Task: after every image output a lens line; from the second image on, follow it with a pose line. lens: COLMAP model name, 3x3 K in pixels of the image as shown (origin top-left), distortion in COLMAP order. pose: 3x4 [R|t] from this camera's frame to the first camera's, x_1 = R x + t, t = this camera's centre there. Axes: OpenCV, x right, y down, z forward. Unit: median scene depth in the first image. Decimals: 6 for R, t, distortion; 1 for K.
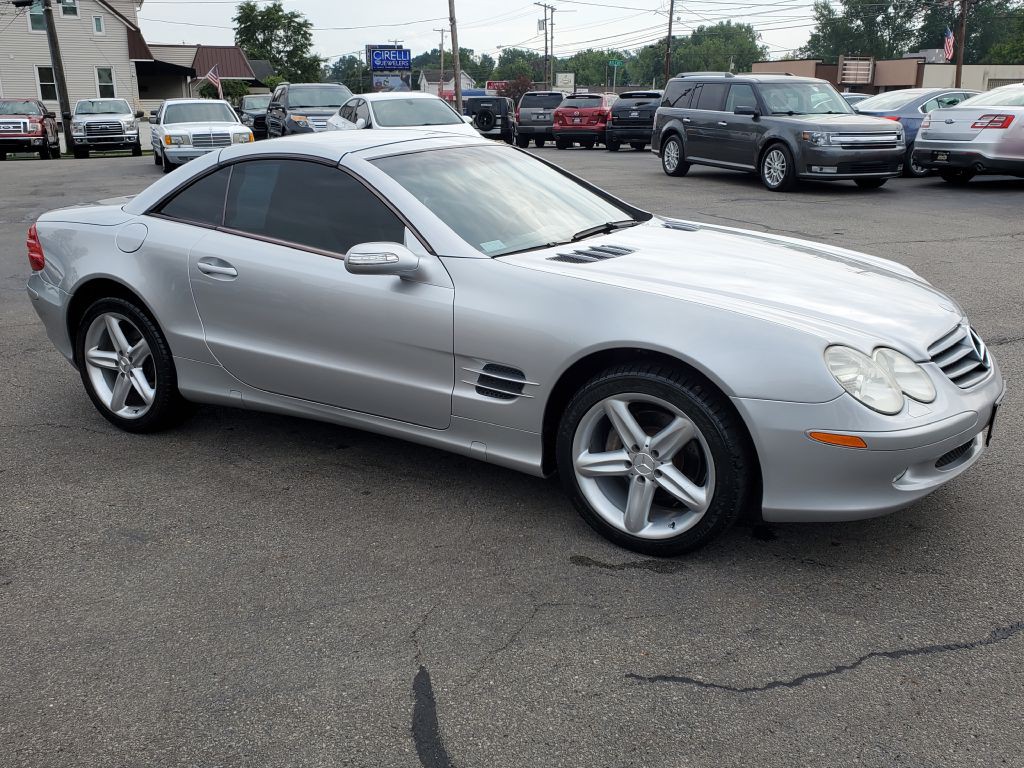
lens RADIAL K [[964.4, 0, 517.8], [0, 964.4, 389.4], [0, 0, 1]] dist [0.007059, 0.000000]
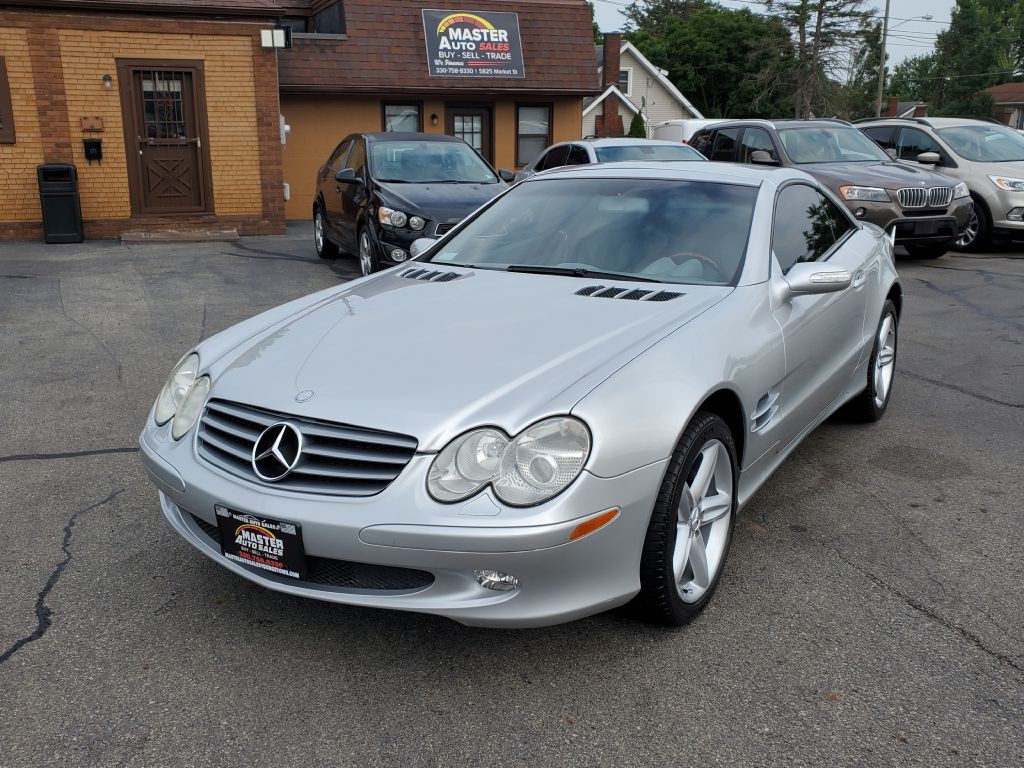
lens RADIAL K [[964.4, 0, 505.1], [0, 964.4, 388.1], [0, 0, 1]] dist [0.007059, 0.000000]
pose [[-0.026365, 0.263860, -0.964201, 0.110650], [-0.292733, 0.920216, 0.259828, -0.031620], [0.955831, 0.289104, 0.052979, 0.102495]]
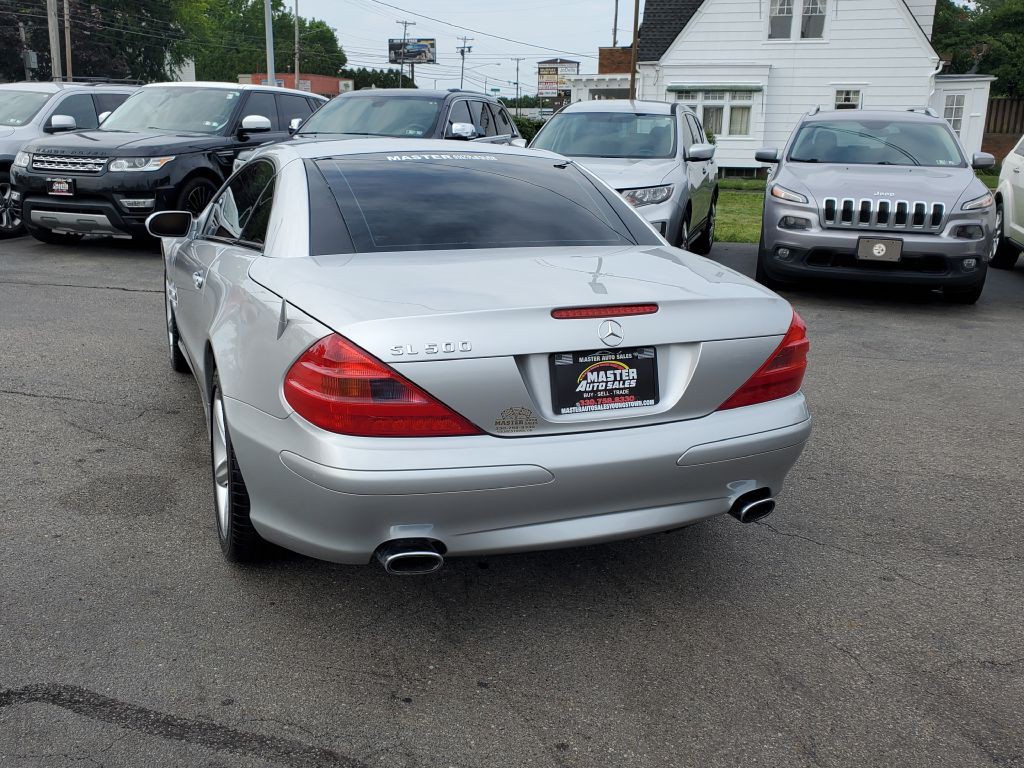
lens RADIAL K [[964.4, 0, 505.8], [0, 964.4, 386.5], [0, 0, 1]] dist [0.007059, 0.000000]
pose [[-0.793983, -0.166967, 0.584562, -0.093801], [0.163615, 0.867381, 0.469979, -0.057408], [-0.585509, 0.468798, -0.661367, 0.199116]]
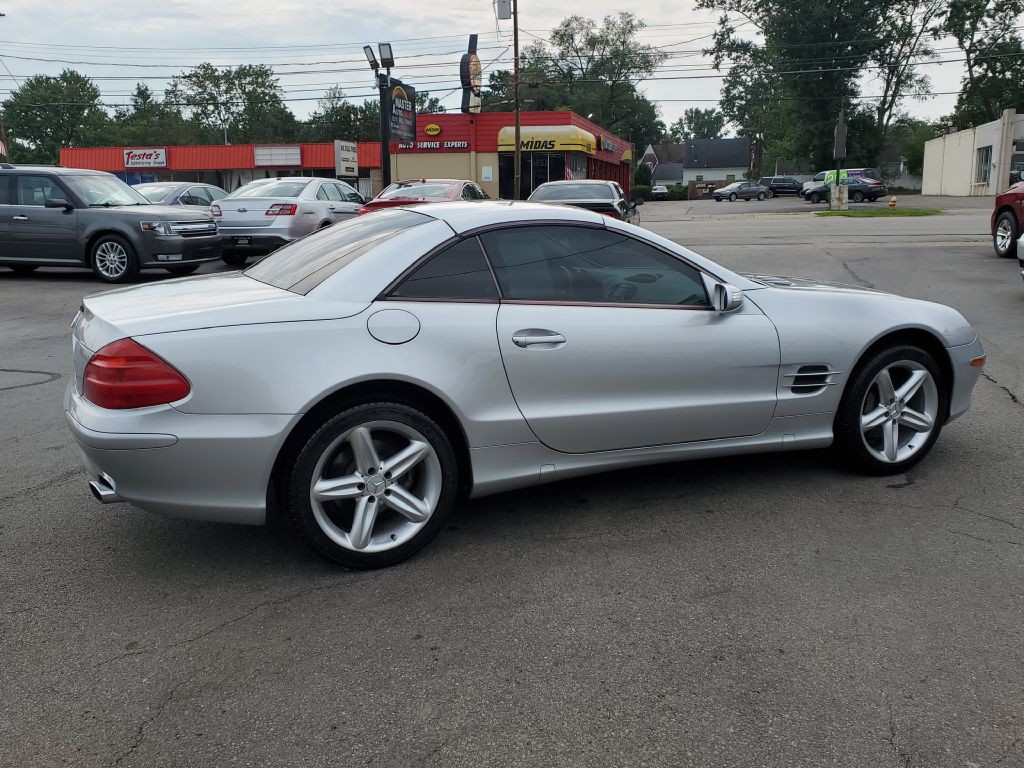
lens RADIAL K [[964.4, 0, 510.3], [0, 964.4, 381.1], [0, 0, 1]] dist [0.007059, 0.000000]
pose [[0.571991, -0.160522, 0.804400, -0.117963], [0.245499, 0.969214, 0.018843, -0.011674], [-0.782660, 0.186701, 0.593789, 0.050149]]
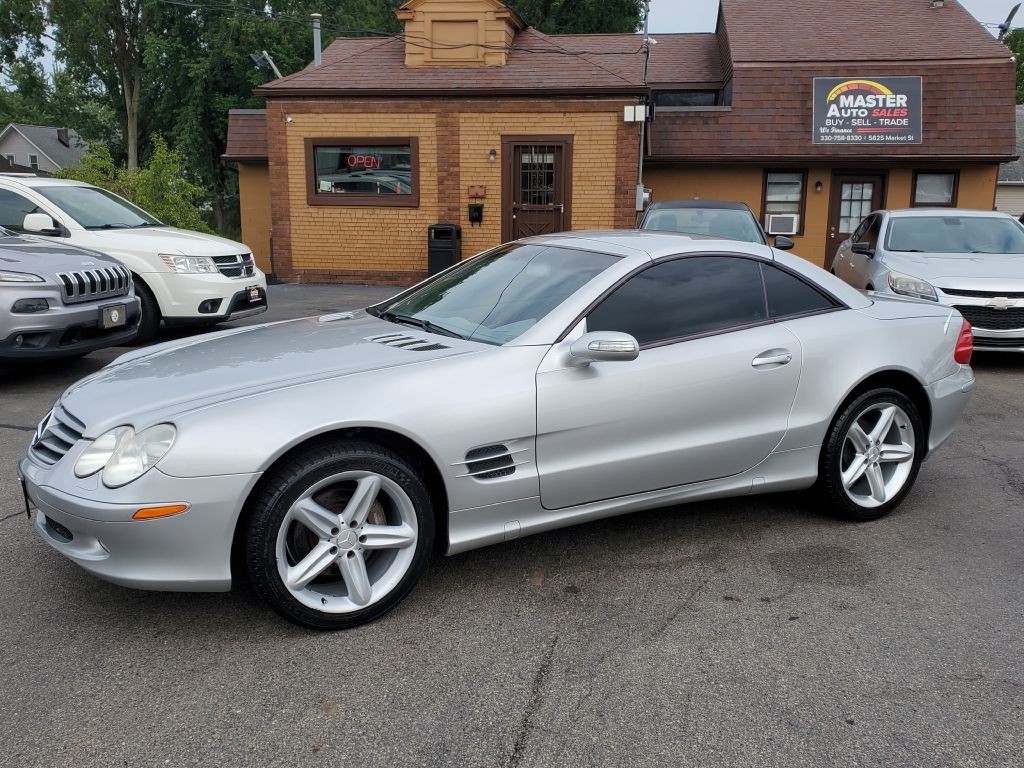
lens RADIAL K [[964.4, 0, 513.1], [0, 964.4, 388.1], [0, 0, 1]] dist [0.007059, 0.000000]
pose [[-0.509170, 0.171056, -0.843496, 0.101334], [-0.254986, 0.906071, 0.337666, -0.052702], [0.822027, 0.387009, -0.417727, 0.170213]]
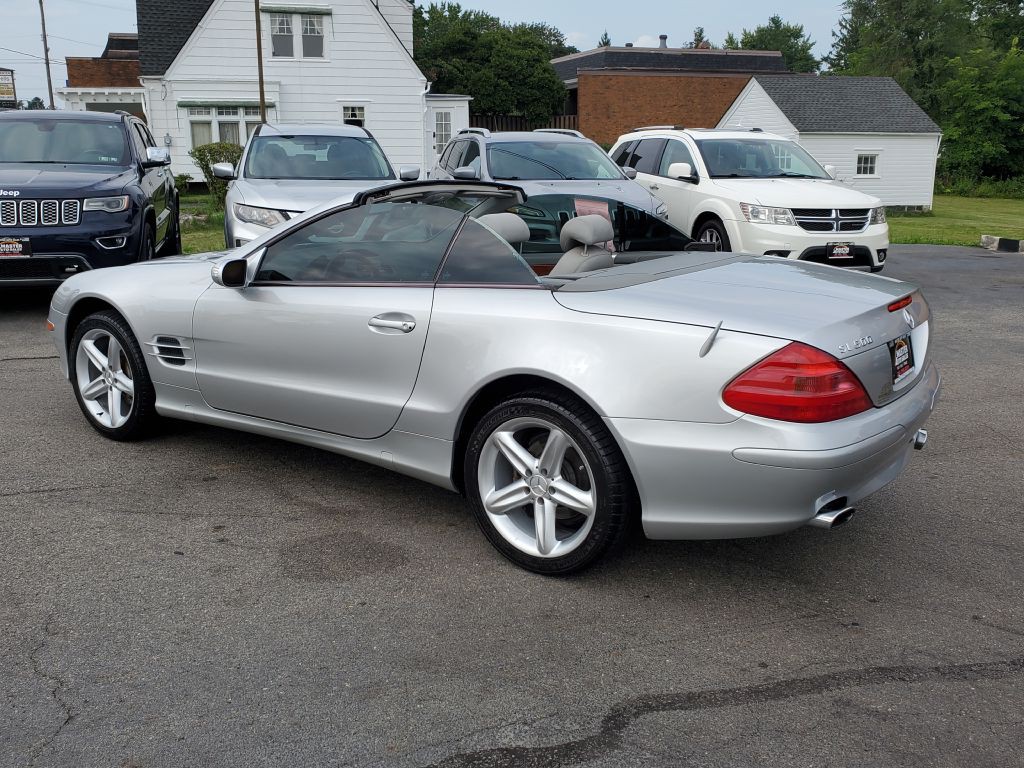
lens RADIAL K [[964.4, 0, 506.8], [0, 964.4, 384.4], [0, 0, 1]] dist [0.007059, 0.000000]
pose [[-0.995959, -0.021664, 0.087158, -0.029615], [0.026100, 0.858771, 0.511695, -0.070245], [-0.085934, 0.511902, -0.854735, 0.233059]]
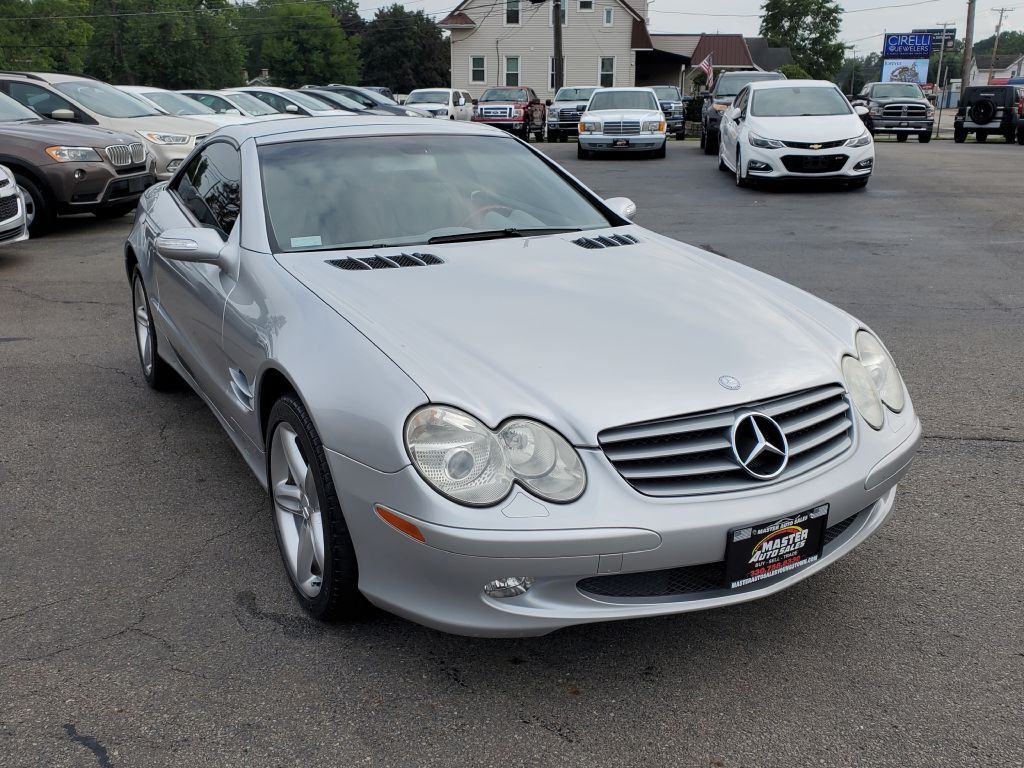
lens RADIAL K [[964.4, 0, 511.9], [0, 964.4, 403.1], [0, 0, 1]] dist [0.007059, 0.000000]
pose [[0.863095, 0.161264, -0.478603, 0.059740], [-0.150061, 0.986739, 0.061864, -0.008236], [0.482233, 0.018425, 0.875849, 0.028321]]
